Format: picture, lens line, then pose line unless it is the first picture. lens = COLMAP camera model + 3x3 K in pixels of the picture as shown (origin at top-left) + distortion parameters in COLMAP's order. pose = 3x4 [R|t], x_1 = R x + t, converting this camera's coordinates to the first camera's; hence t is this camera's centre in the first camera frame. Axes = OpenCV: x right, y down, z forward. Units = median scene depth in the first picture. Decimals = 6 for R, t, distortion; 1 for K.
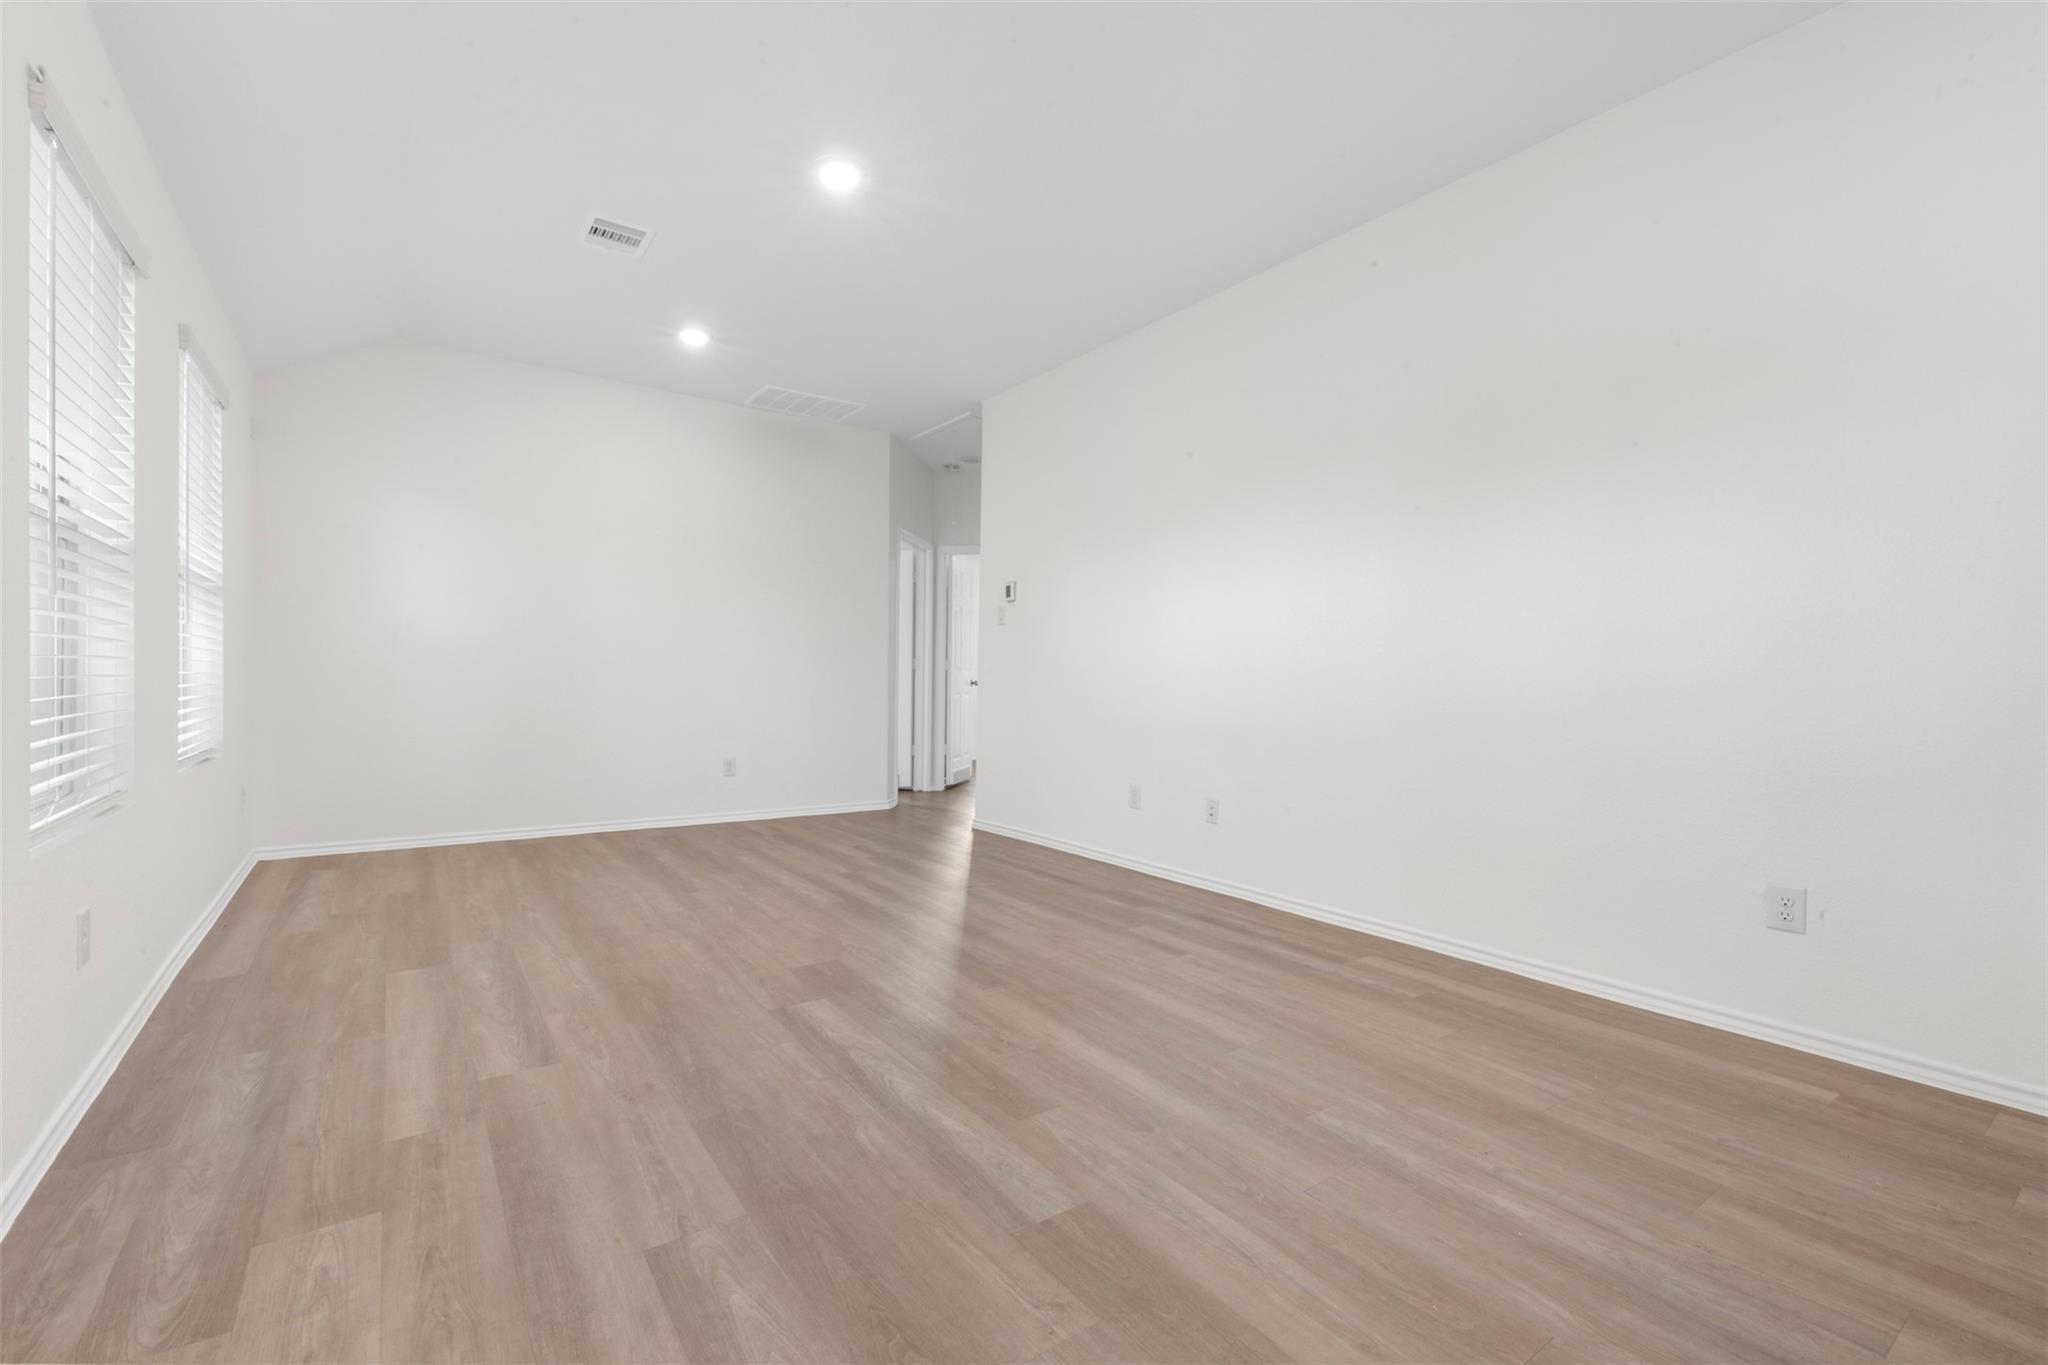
lens RADIAL K [[844.5, 0, 1019.9], [0, 844.5, 692.4], [0, 0, 1]] dist [0.005001, 0.000300]
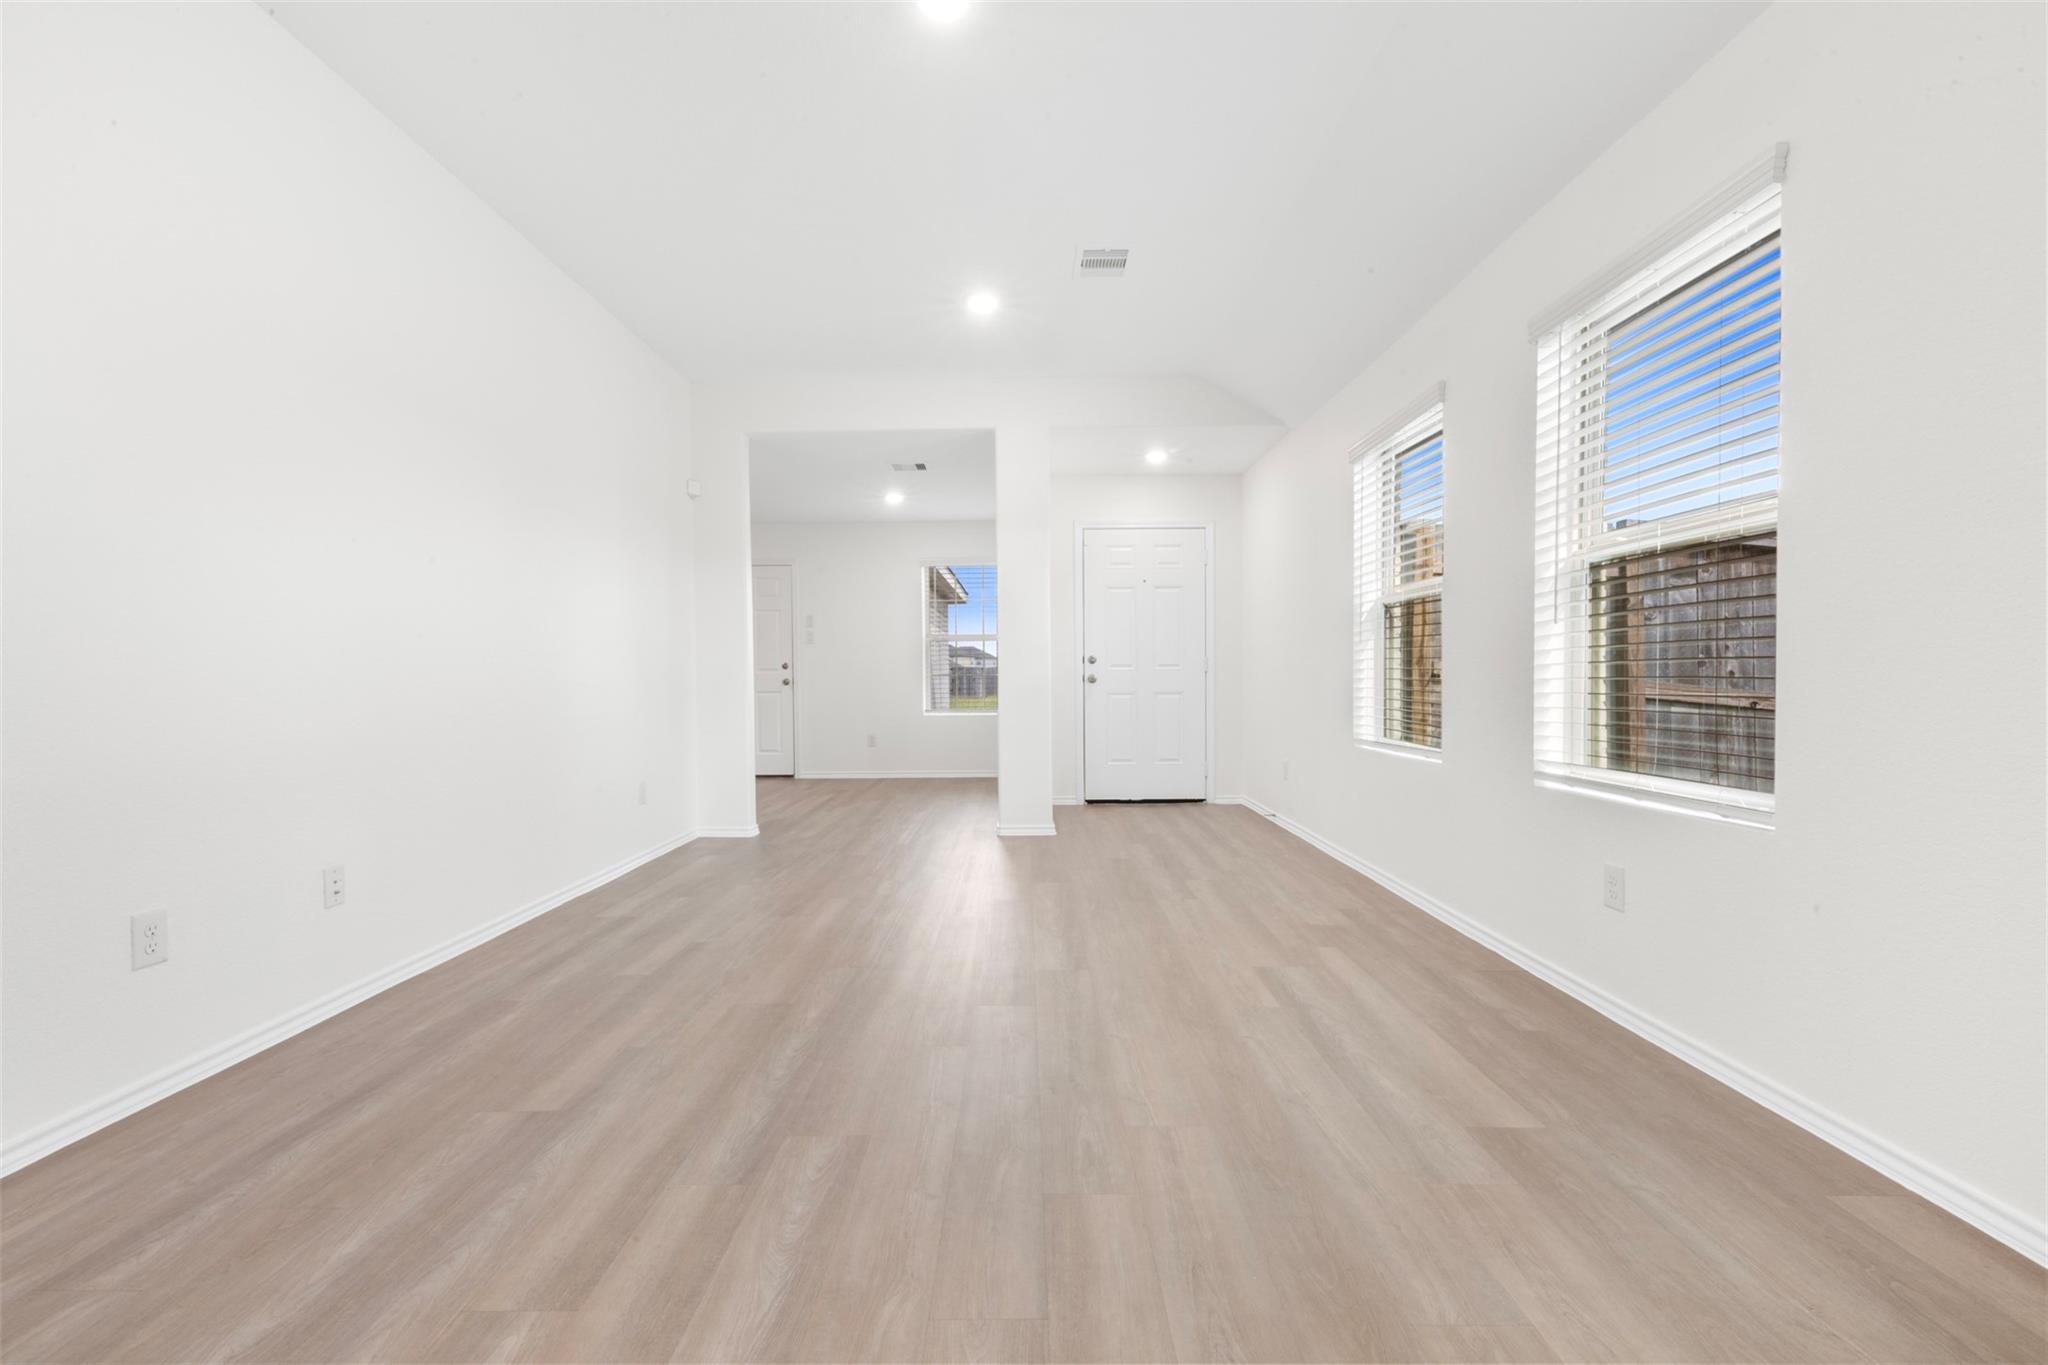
lens RADIAL K [[844.5, 0, 1029.1], [0, 844.5, 675.8], [0, 0, 1]] dist [0.005001, 0.000300]
pose [[-0.804961, -0.004902, 0.593307, -0.815916], [0.007130, 0.999814, 0.017935, -0.030956], [-0.593284, 0.018667, -0.804777, 1.764581]]
